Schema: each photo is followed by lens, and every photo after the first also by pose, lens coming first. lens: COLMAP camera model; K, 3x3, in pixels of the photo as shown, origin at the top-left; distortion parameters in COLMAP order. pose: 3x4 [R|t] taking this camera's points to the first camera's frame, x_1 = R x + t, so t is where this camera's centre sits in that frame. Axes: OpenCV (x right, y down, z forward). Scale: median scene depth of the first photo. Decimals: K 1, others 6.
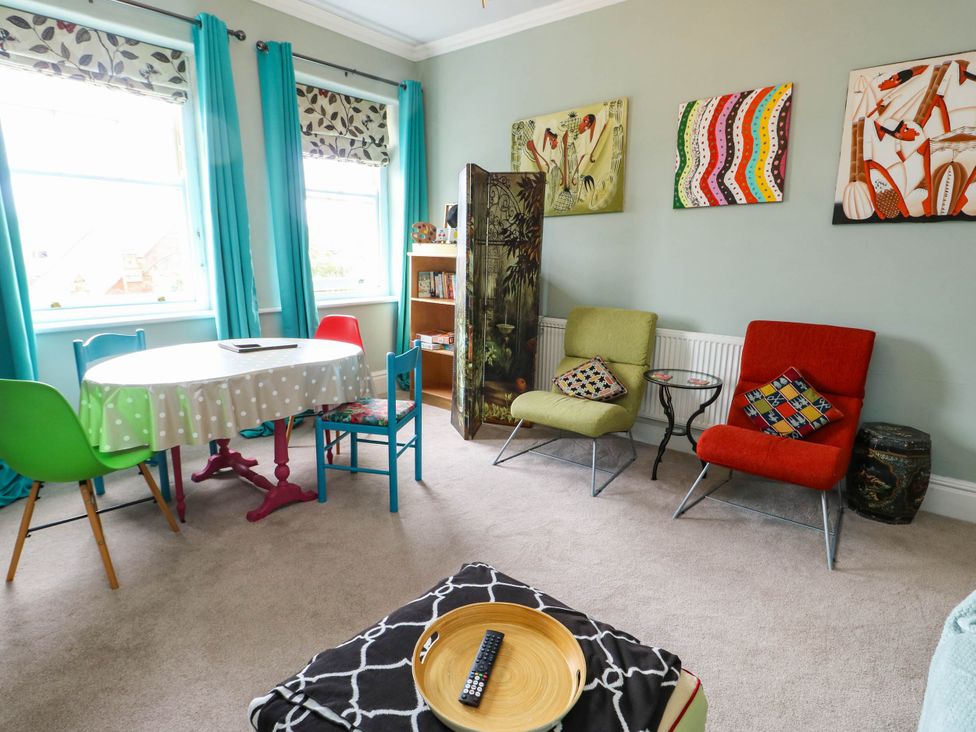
lens RADIAL K [[529.7, 0, 489.2], [0, 529.7, 378.5], [0, 0, 1]] dist [0.004352, -0.015905]
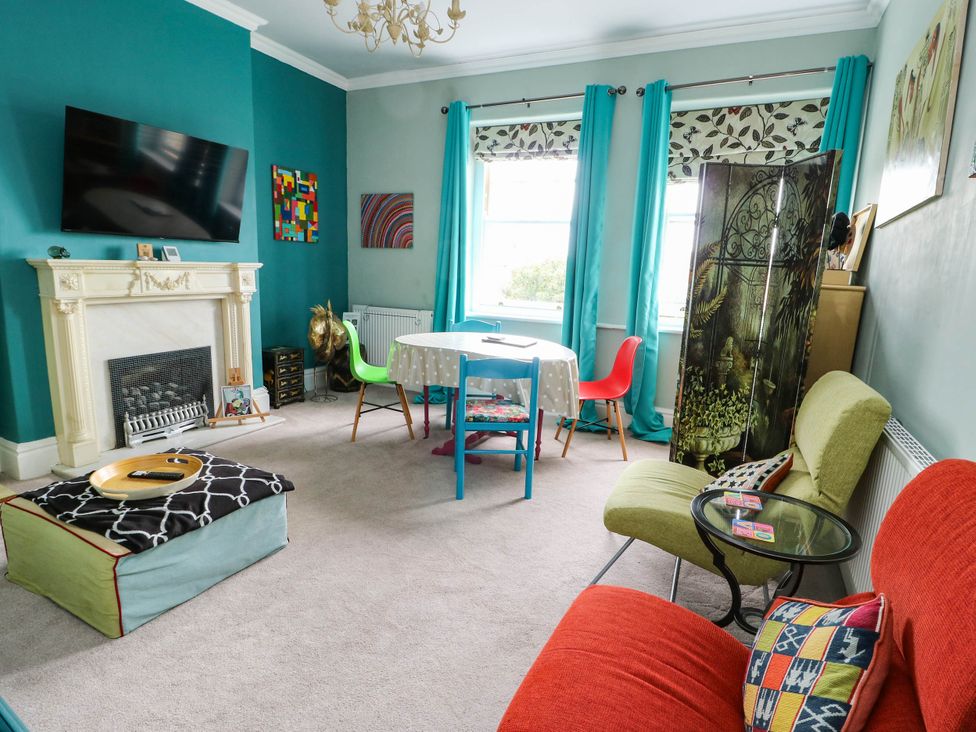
lens RADIAL K [[529.7, 0, 489.2], [0, 529.7, 378.5], [0, 0, 1]] dist [0.004352, -0.015905]
pose [[0.226421, 0.191256, -0.955068, 0.765759], [-0.265964, 0.955411, 0.128272, -0.122557], [0.937015, 0.224970, 0.267192, 0.604299]]
